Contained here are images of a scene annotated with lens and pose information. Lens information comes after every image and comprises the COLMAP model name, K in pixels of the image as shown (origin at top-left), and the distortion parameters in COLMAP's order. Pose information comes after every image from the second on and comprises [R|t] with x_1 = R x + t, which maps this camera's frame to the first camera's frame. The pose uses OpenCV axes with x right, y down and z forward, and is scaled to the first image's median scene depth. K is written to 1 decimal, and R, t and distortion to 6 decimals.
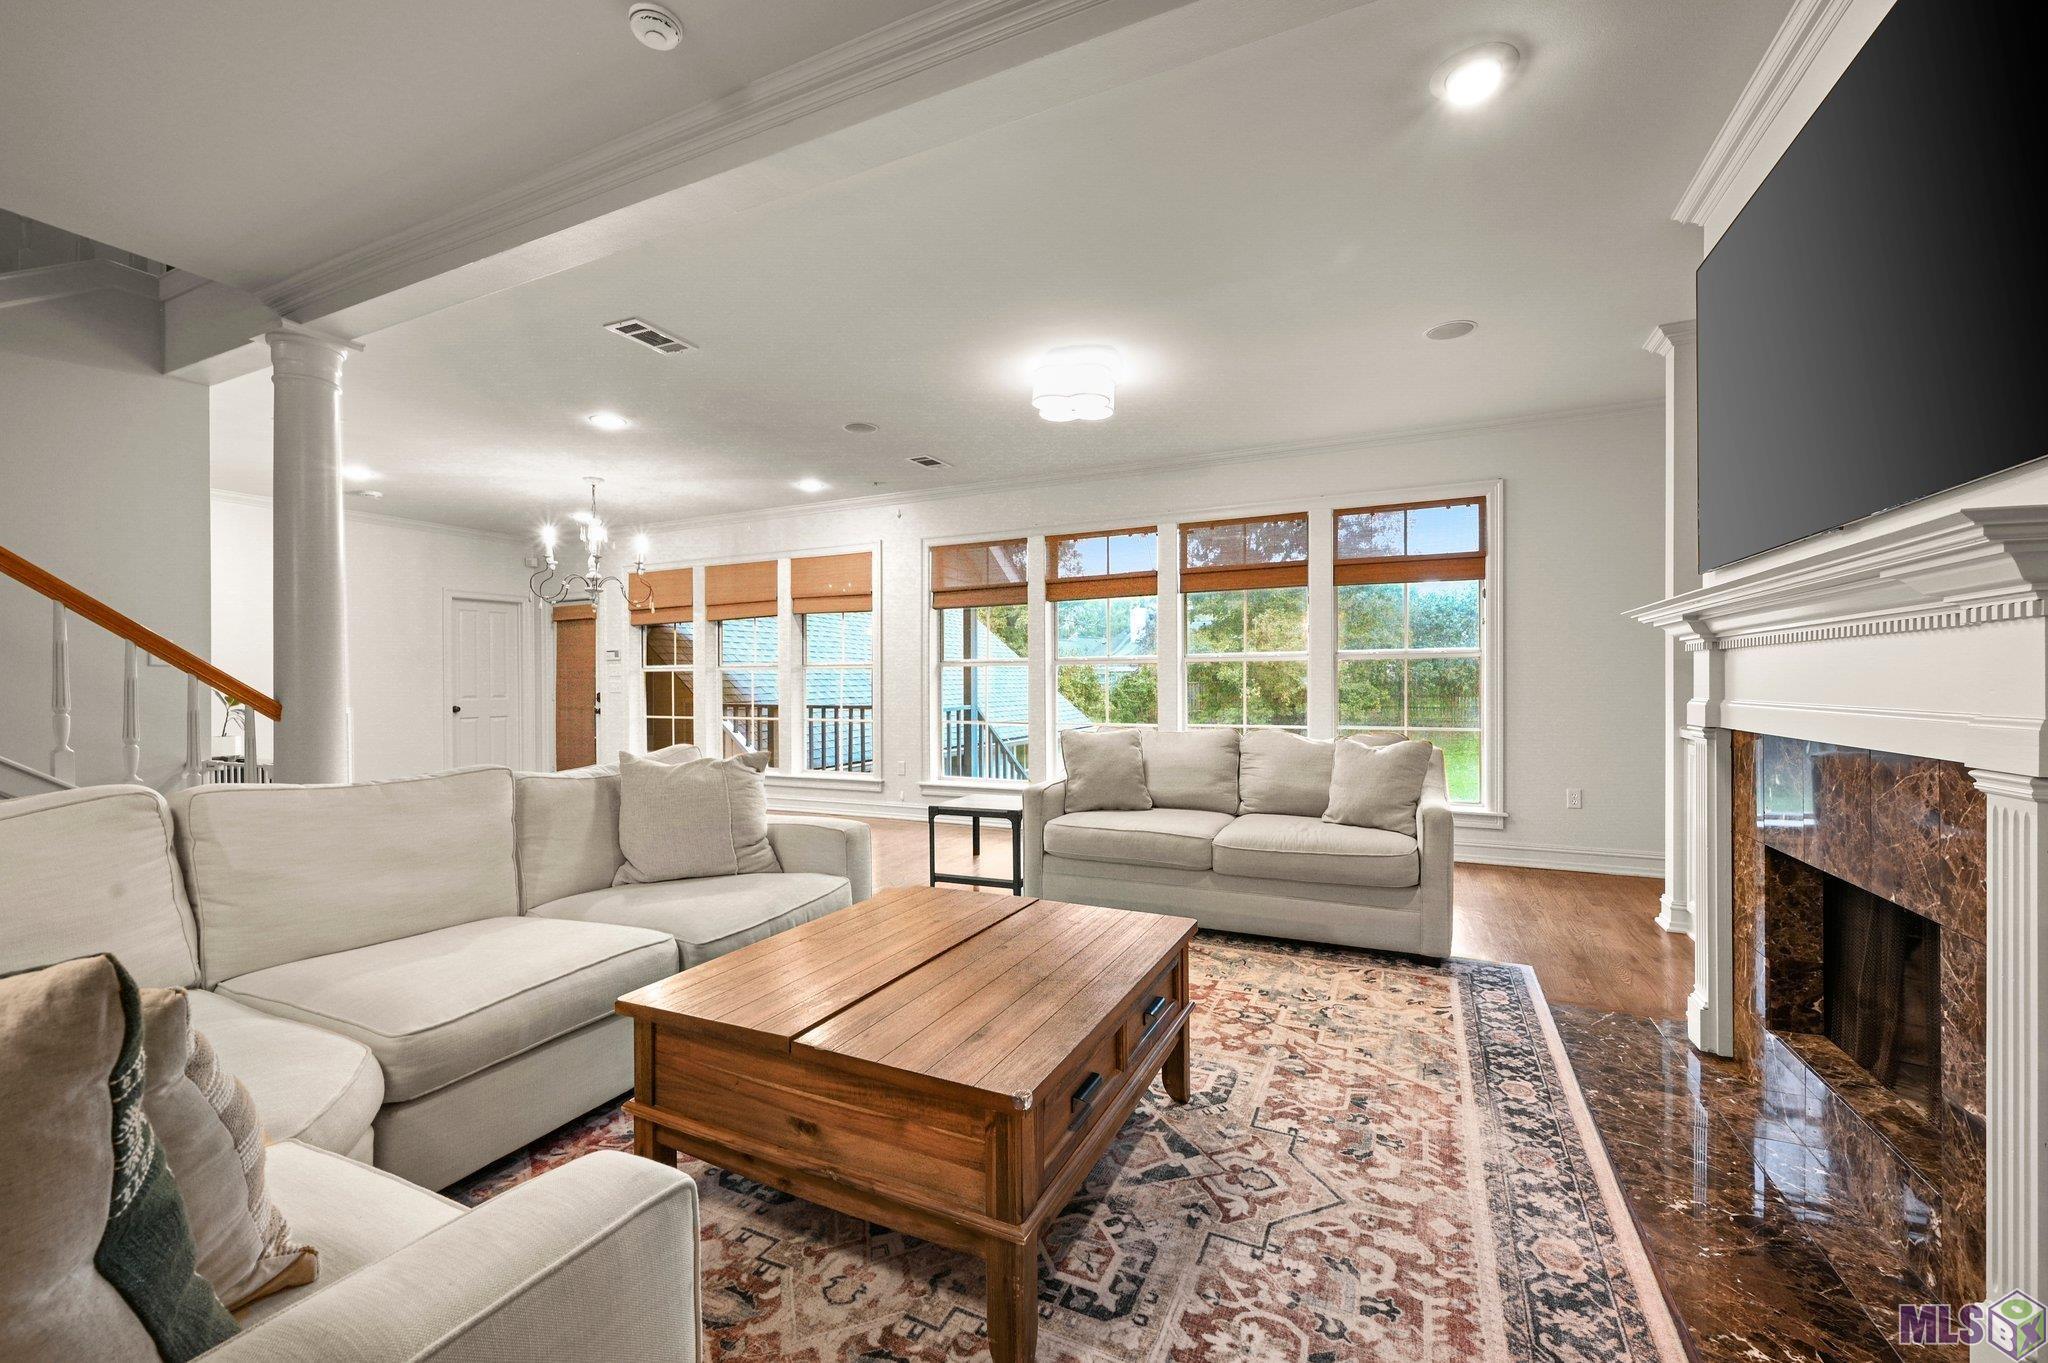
lens RADIAL K [[814.2, 0, 1022.2], [0, 814.2, 679.1], [0, 0, 1]] dist [0.002412, 0.000085]
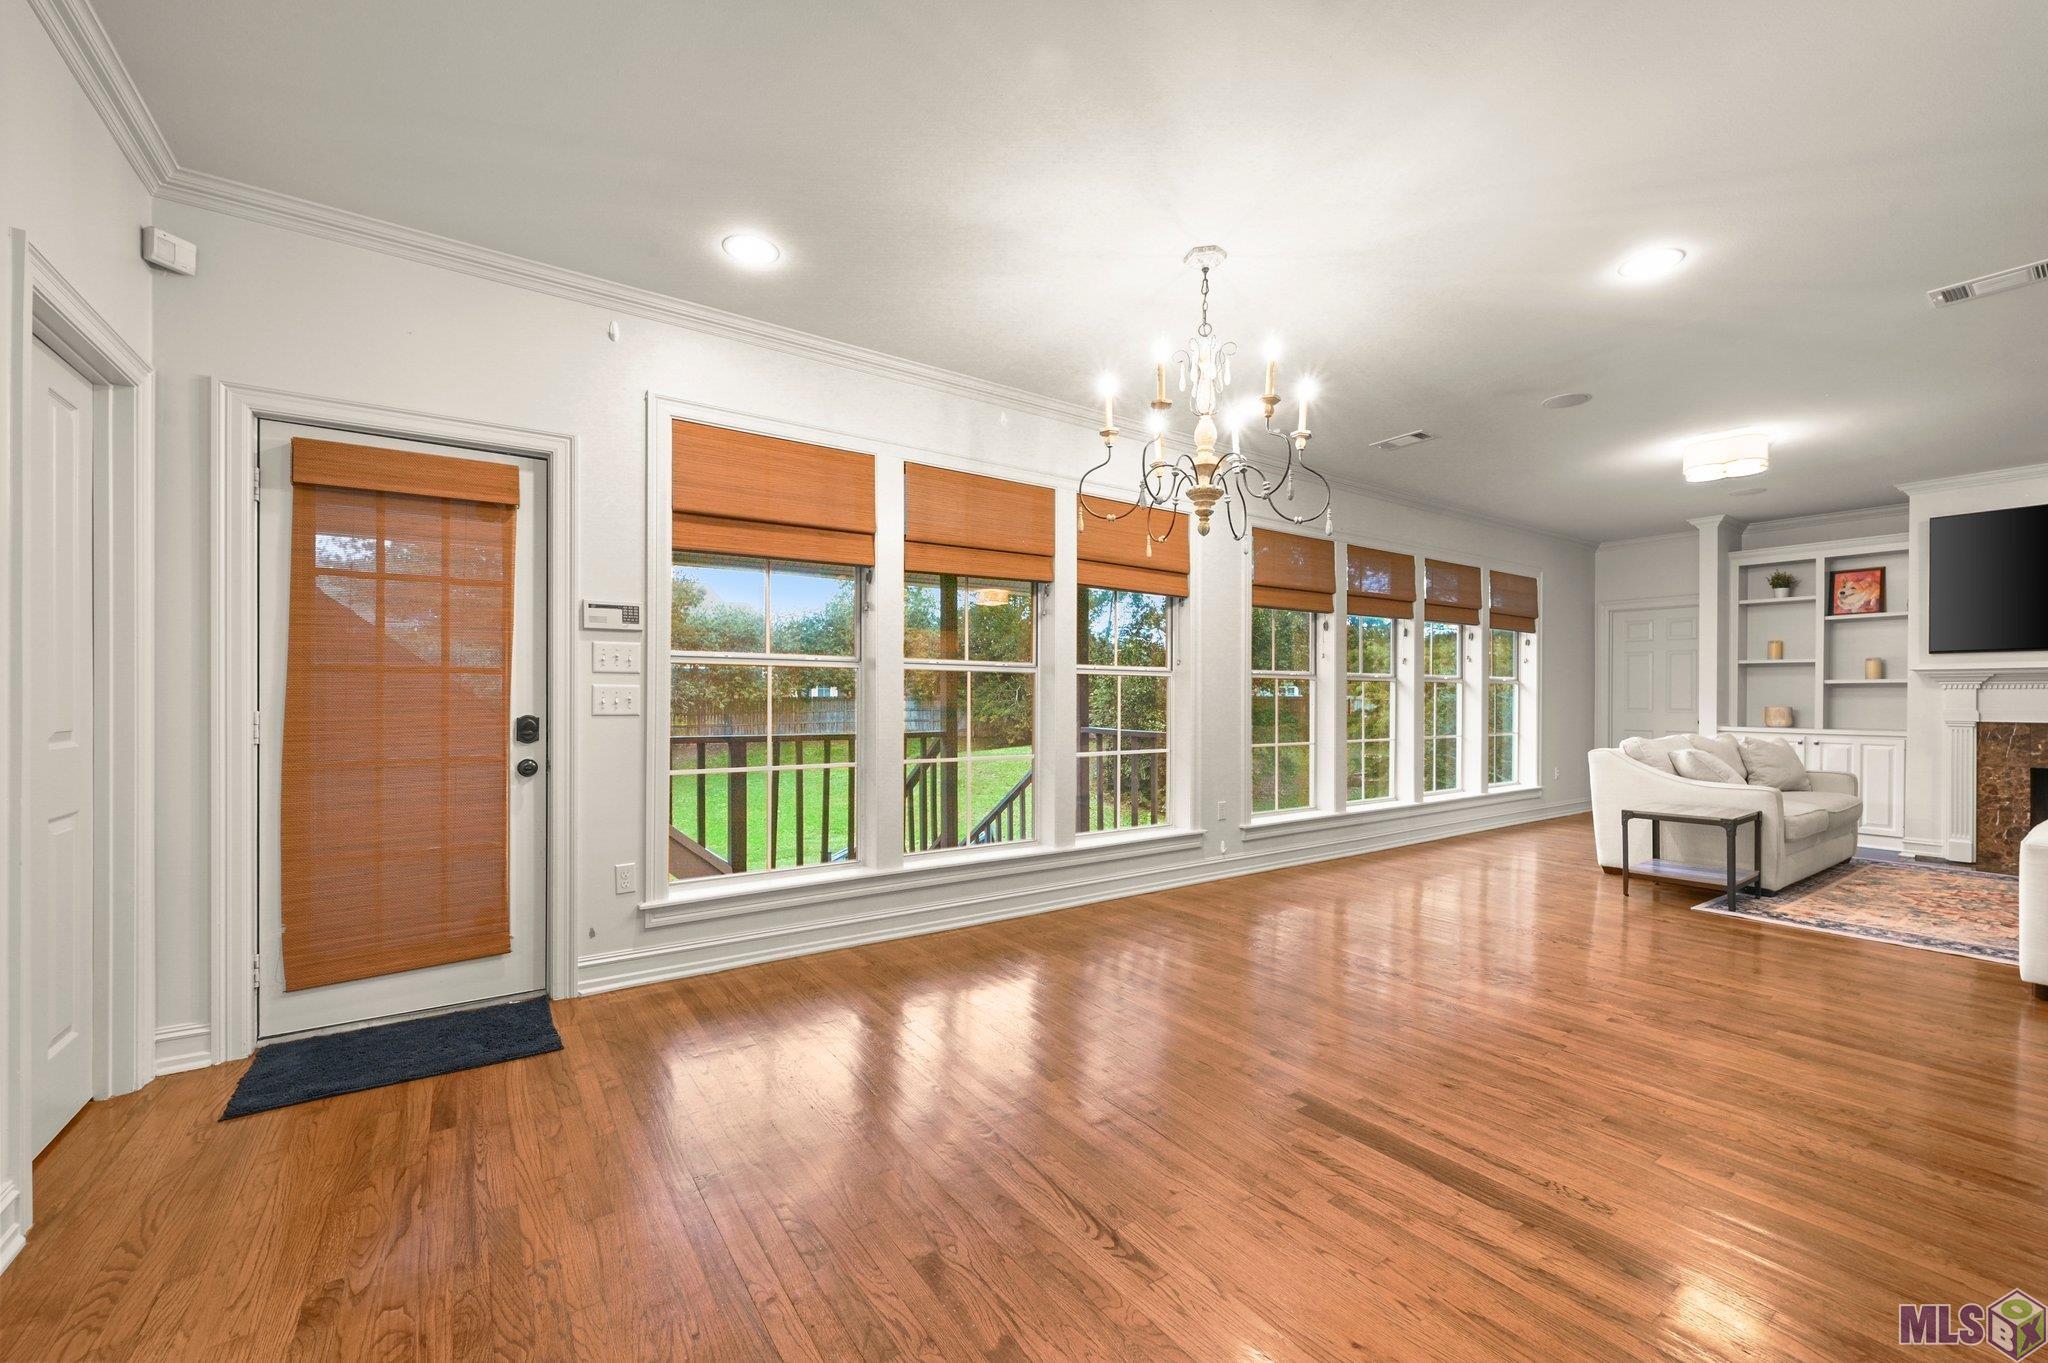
lens RADIAL K [[814.2, 0, 1022.9], [0, 814.2, 692.2], [0, 0, 1]] dist [0.002412, 0.000085]
pose [[0.496152, 0.012902, 0.868140, -1.547712], [-0.008620, 0.999913, -0.009934, 0.014344], [-0.868193, -0.002555, 0.496221, 1.363630]]
